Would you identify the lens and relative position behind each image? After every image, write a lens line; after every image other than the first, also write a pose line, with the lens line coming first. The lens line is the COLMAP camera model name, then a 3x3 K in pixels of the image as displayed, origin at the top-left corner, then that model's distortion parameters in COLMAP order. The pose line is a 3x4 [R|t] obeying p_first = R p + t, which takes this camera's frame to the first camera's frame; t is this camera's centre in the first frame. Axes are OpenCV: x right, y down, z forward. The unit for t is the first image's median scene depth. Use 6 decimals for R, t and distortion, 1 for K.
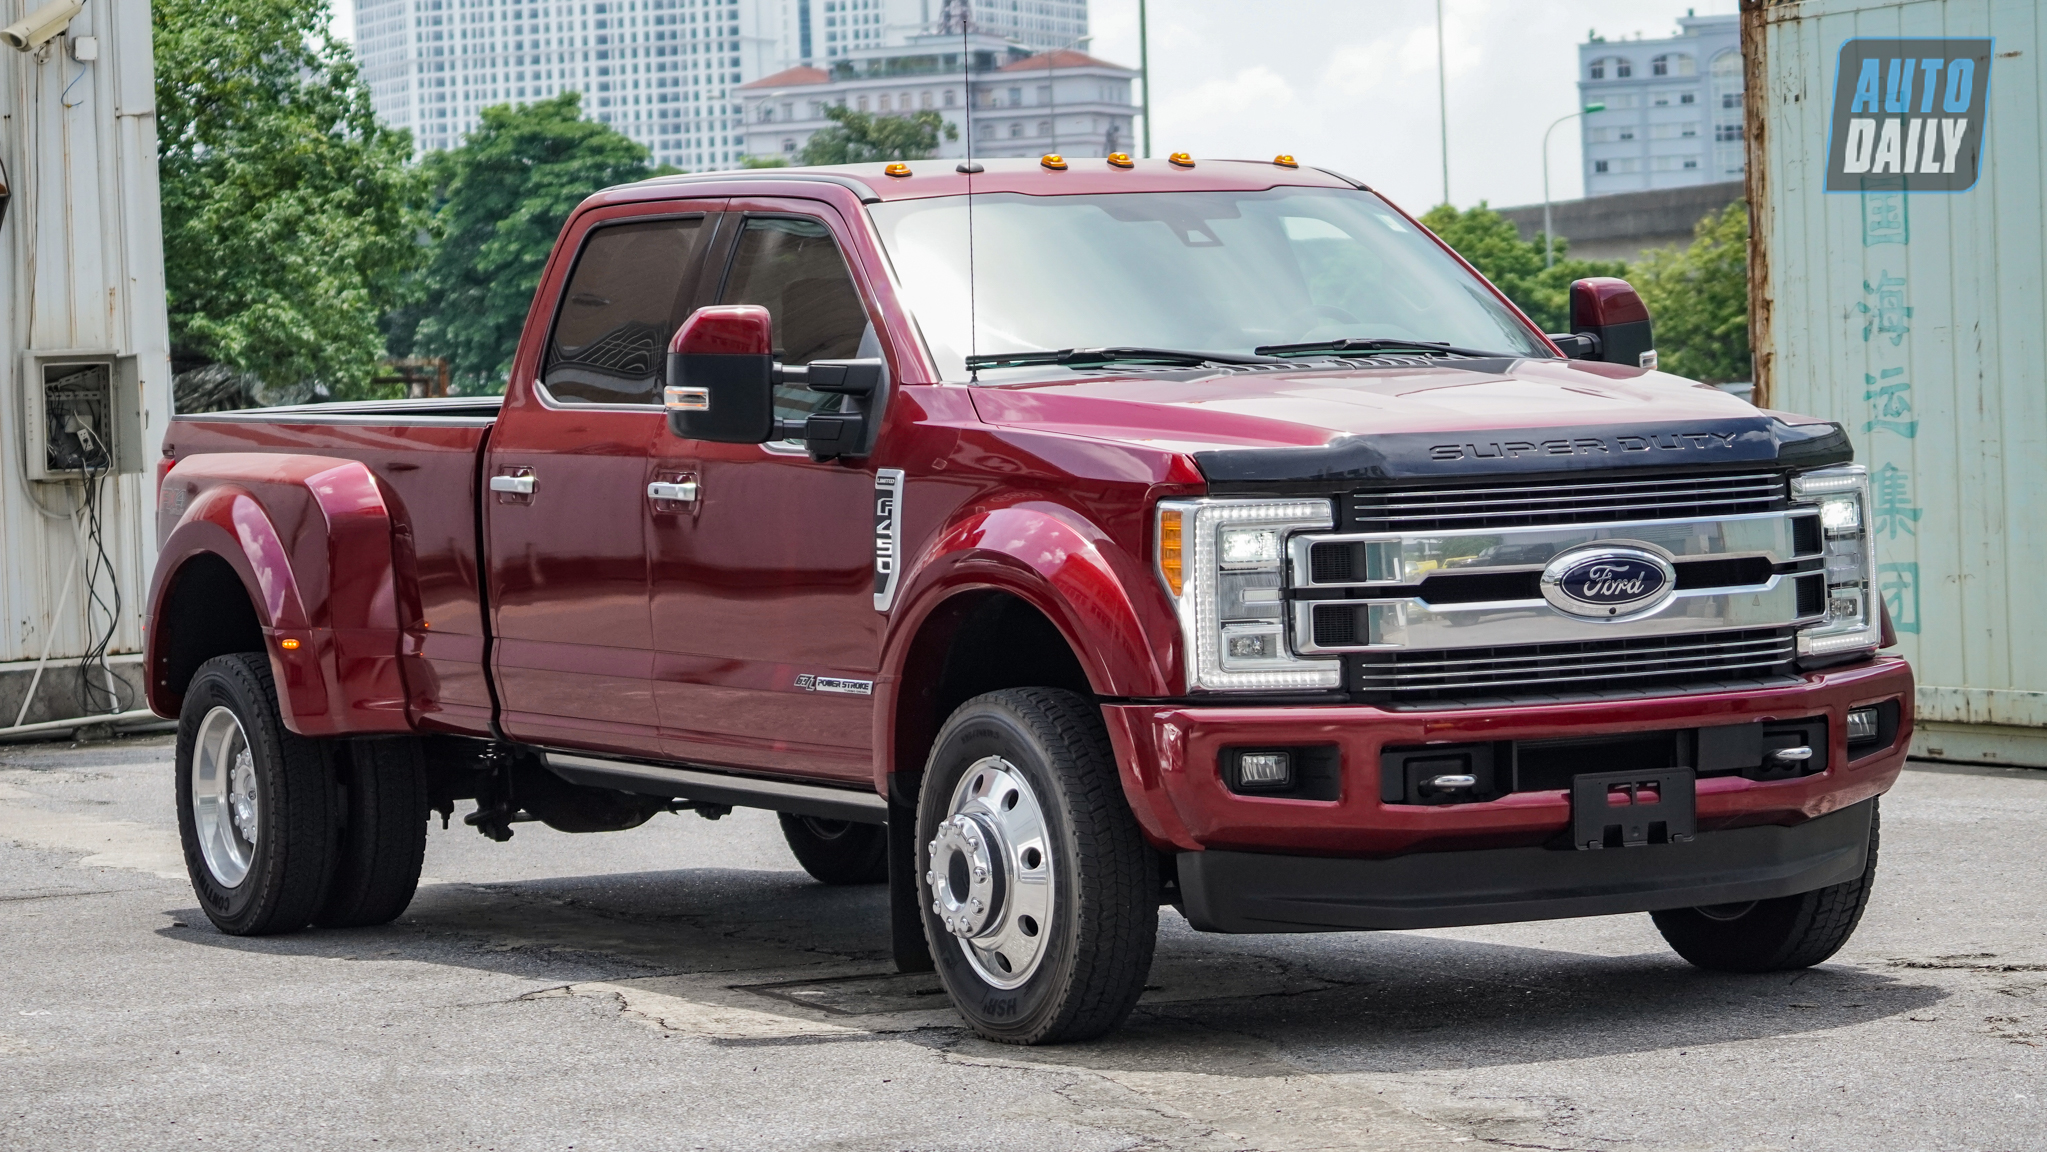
lens RADIAL K [[5802.3, 0, 1026.6], [0, 5802.3, 573.1], [0, 0, 1]] dist [-0.092761, 0.000000]
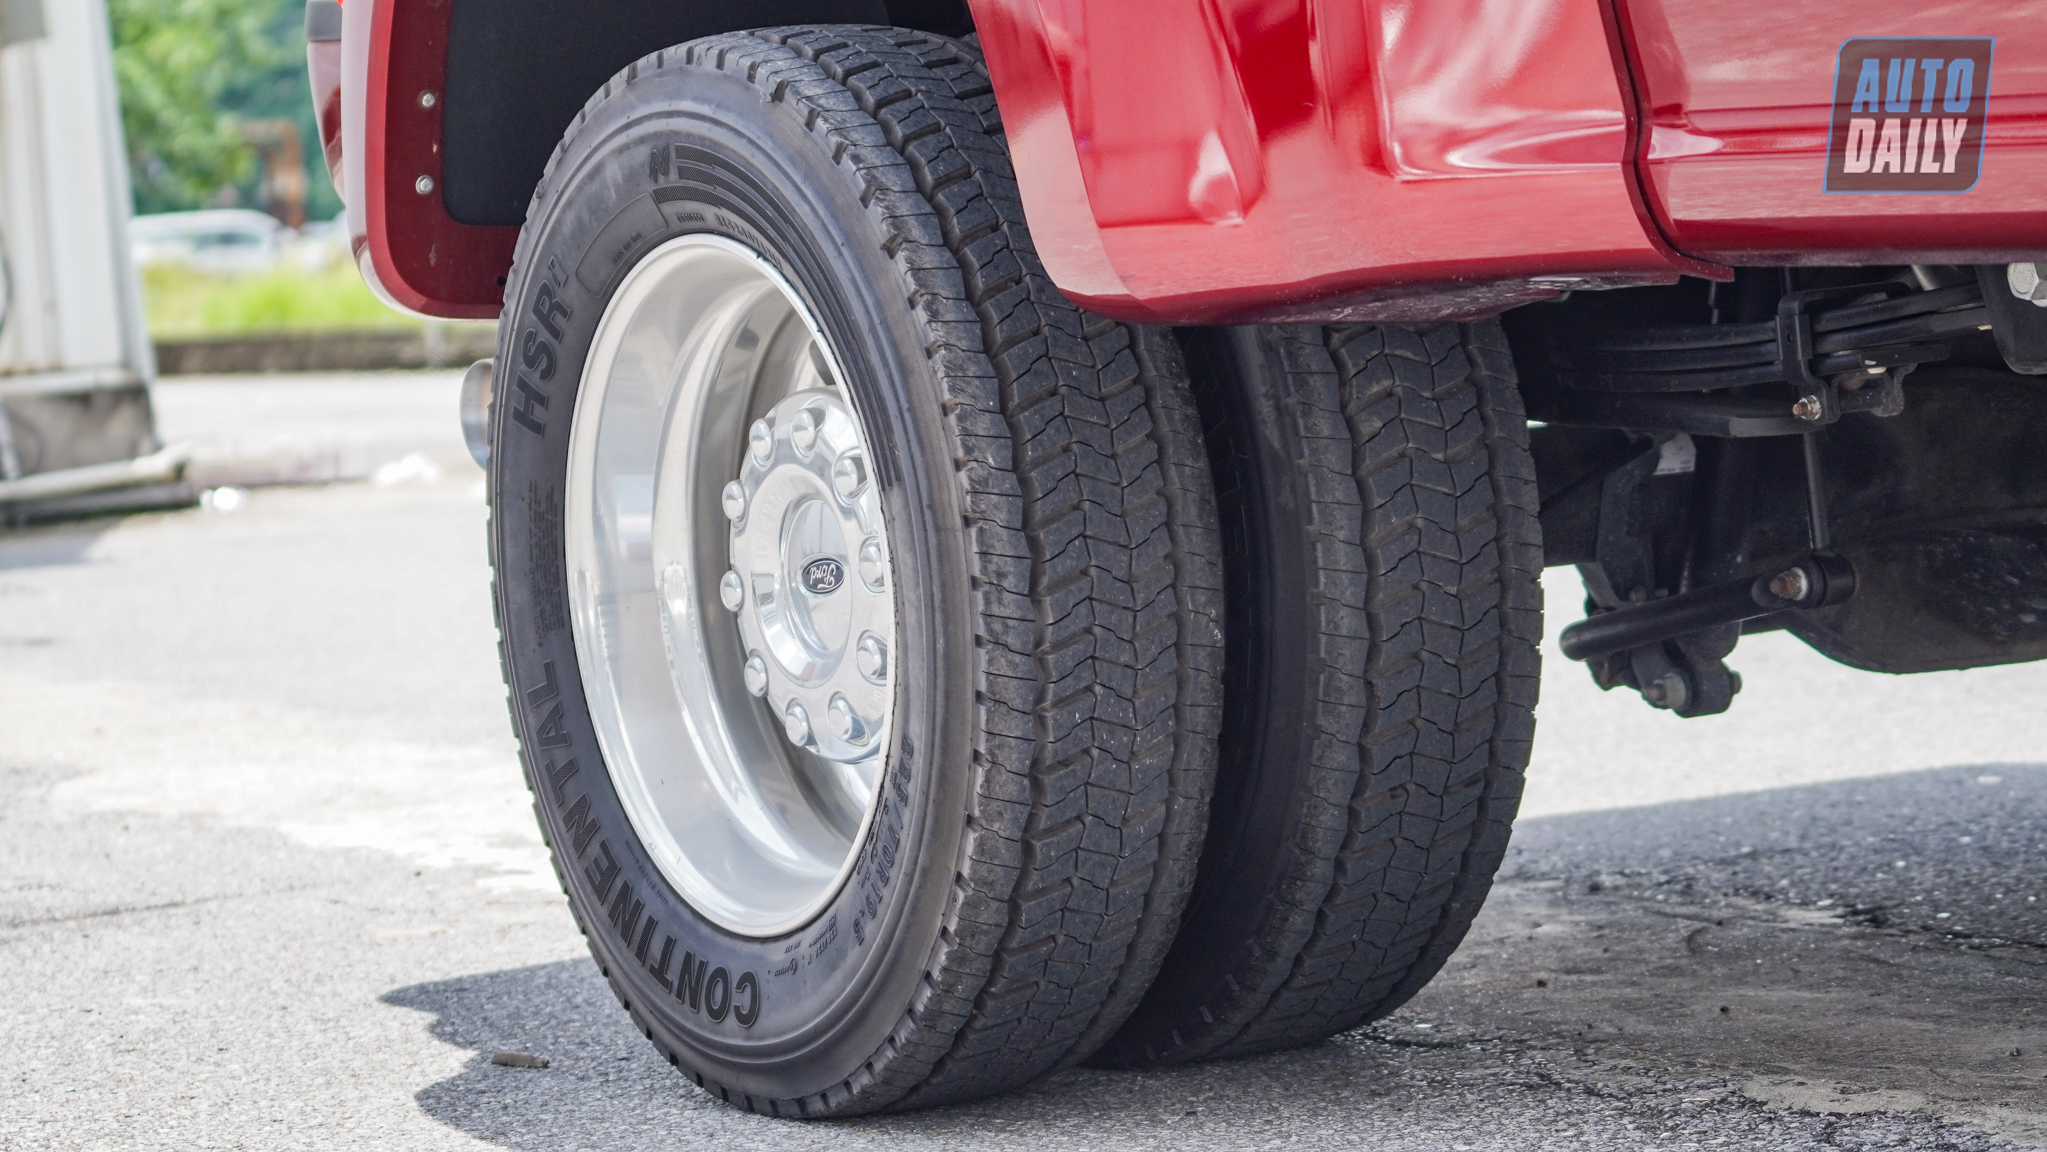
lens RADIAL K [[5802.3, 0, 1023.0], [0, 5802.3, 576.0], [0, 0, 1]] dist [-0.092761, 0.000000]
pose [[0.998764, -0.034730, 0.035556, -0.133514], [0.033539, 0.998874, 0.033559, 0.029801], [-0.036682, -0.032325, 0.998804, 0.736846]]
